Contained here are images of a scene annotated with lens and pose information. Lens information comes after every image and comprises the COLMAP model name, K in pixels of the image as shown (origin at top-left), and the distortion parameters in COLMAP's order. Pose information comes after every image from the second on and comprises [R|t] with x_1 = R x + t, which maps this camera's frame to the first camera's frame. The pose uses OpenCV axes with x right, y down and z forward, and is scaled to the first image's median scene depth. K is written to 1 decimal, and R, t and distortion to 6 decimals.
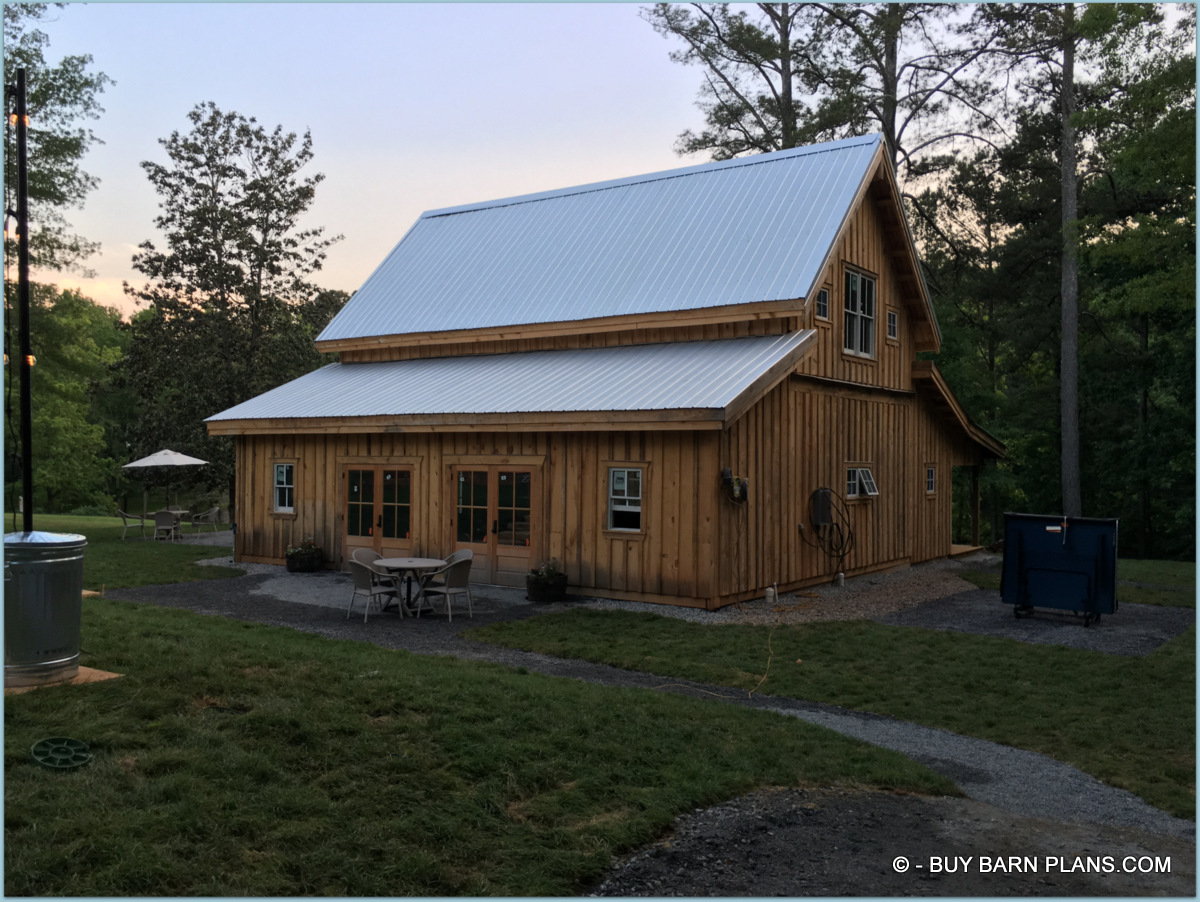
lens RADIAL K [[1065.2, 0, 600.0], [0, 1065.2, 451.0], [0, 0, 1]] dist [0.050629, -0.003115]
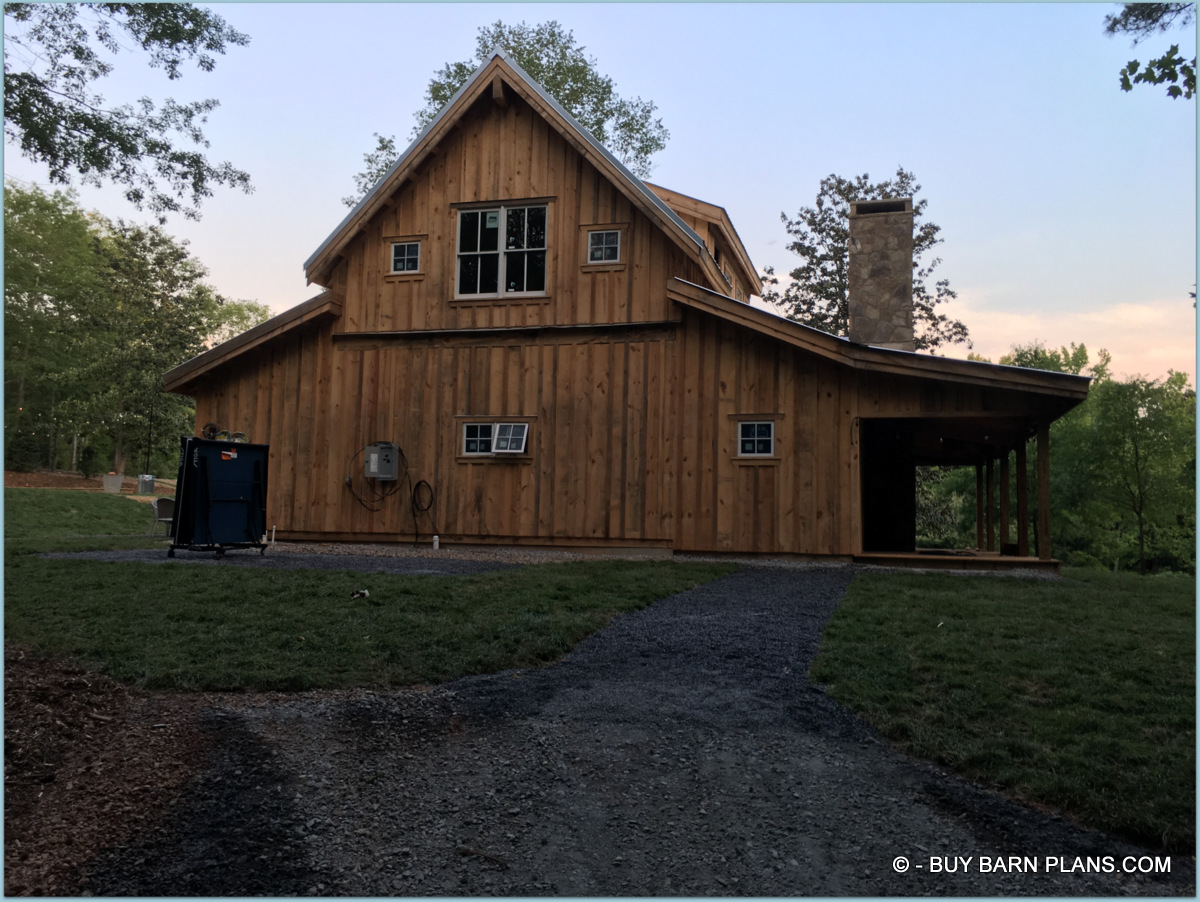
lens RADIAL K [[1003.0, 0, 600.0], [0, 1003.0, 451.0], [0, 0, 1]] dist [0.055329, -0.069582]
pose [[0.323376, -0.076117, -0.943204, 1.074593], [-0.013973, 0.996267, -0.085190, 0.111077], [0.946167, 0.040728, 0.321105, 0.835463]]
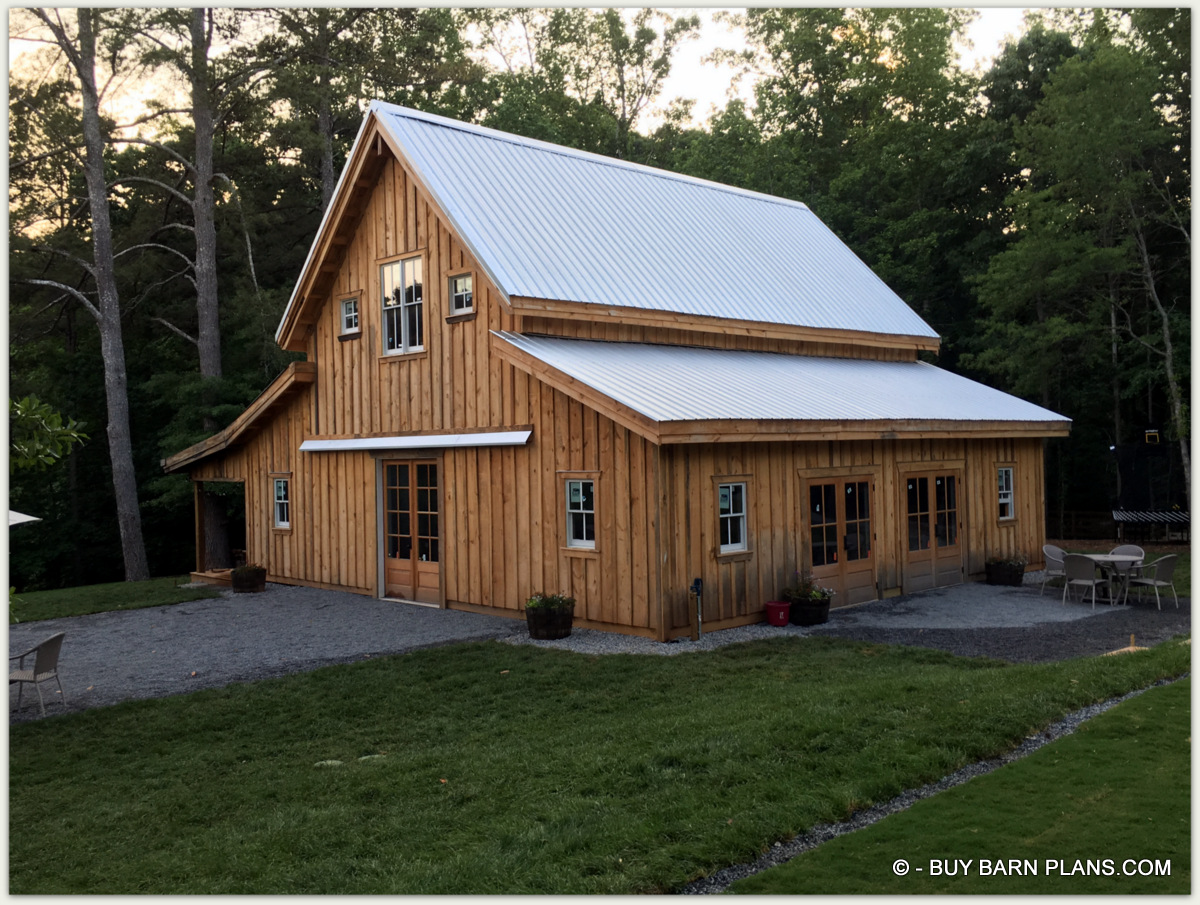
lens RADIAL K [[1065.2, 0, 600.0], [0, 1065.2, 452.5], [0, 0, 1]] dist [0.050629, -0.003115]
pose [[0.204861, -0.014407, 0.978685, -1.058307], [0.015920, 0.999808, 0.011386, -0.018923], [-0.978662, 0.013248, 0.205051, 0.994451]]
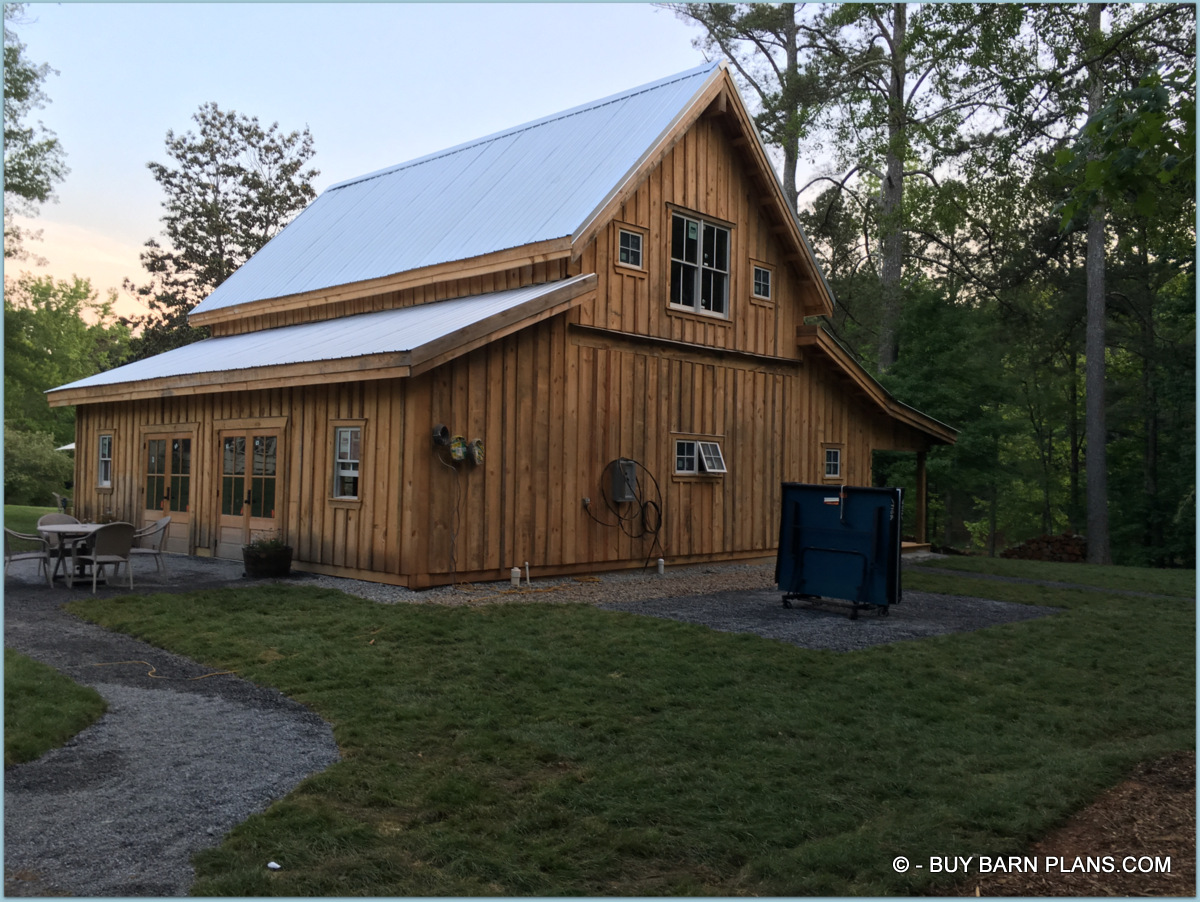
lens RADIAL K [[1031.9, 0, 600.0], [0, 1031.9, 451.0], [0, 0, 1]] dist [0.046528, -0.006500]
pose [[0.989072, 0.005841, -0.147318, 0.294107], [-0.008394, 0.999825, -0.016715, 0.039806], [0.147195, 0.017769, 0.988948, 0.153470]]
